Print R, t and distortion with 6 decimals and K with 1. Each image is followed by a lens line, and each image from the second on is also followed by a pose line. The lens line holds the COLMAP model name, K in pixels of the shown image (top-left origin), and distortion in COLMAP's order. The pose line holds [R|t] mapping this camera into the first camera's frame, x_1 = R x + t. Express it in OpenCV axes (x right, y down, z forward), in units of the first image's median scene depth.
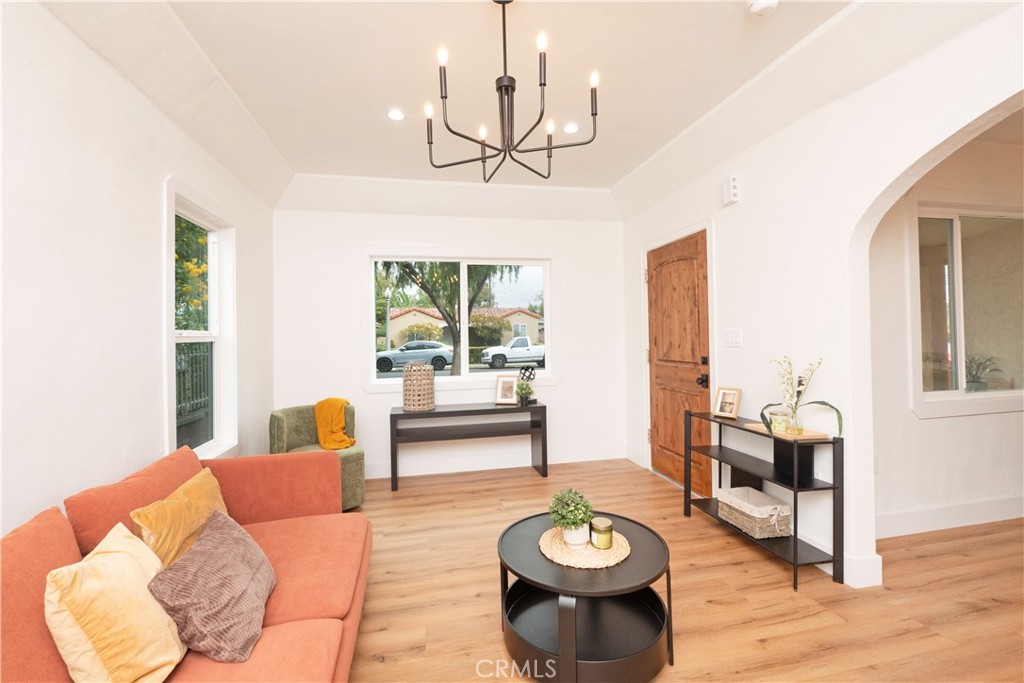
lens RADIAL K [[449.1, 0, 513.7], [0, 449.1, 330.0], [0, 0, 1]] dist [-0.000191, 0.000148]
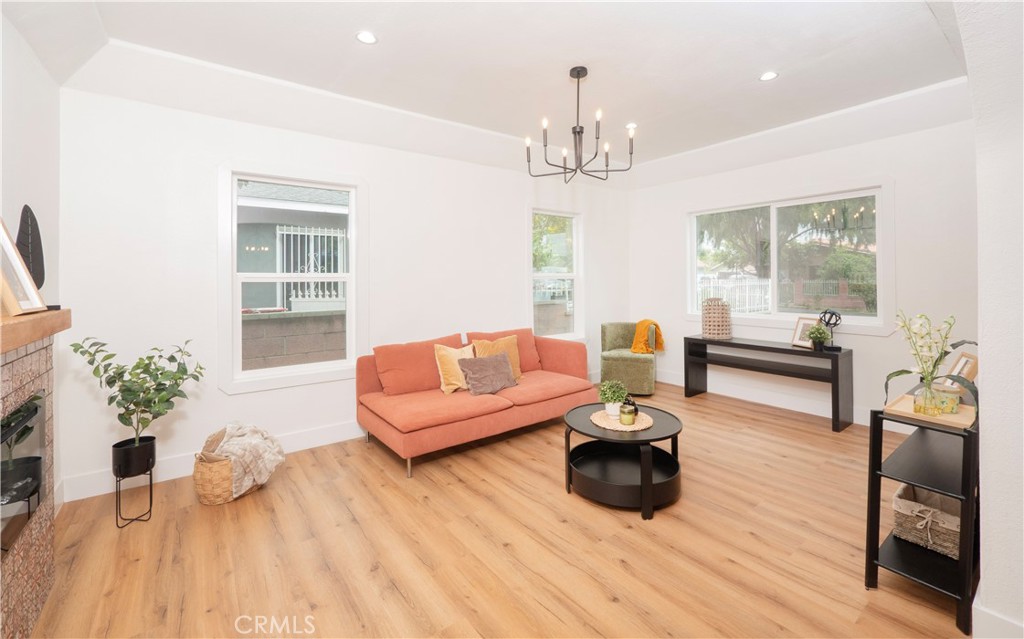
lens RADIAL K [[426.9, 0, 512.9], [0, 426.9, 278.1], [0, 0, 1]] dist [-0.000417, 0.000096]
pose [[0.422816, 0.015845, -0.906077, 0.653201], [0.011658, 0.999669, 0.022922, -0.015337], [0.906140, -0.020254, 0.422492, 0.045600]]
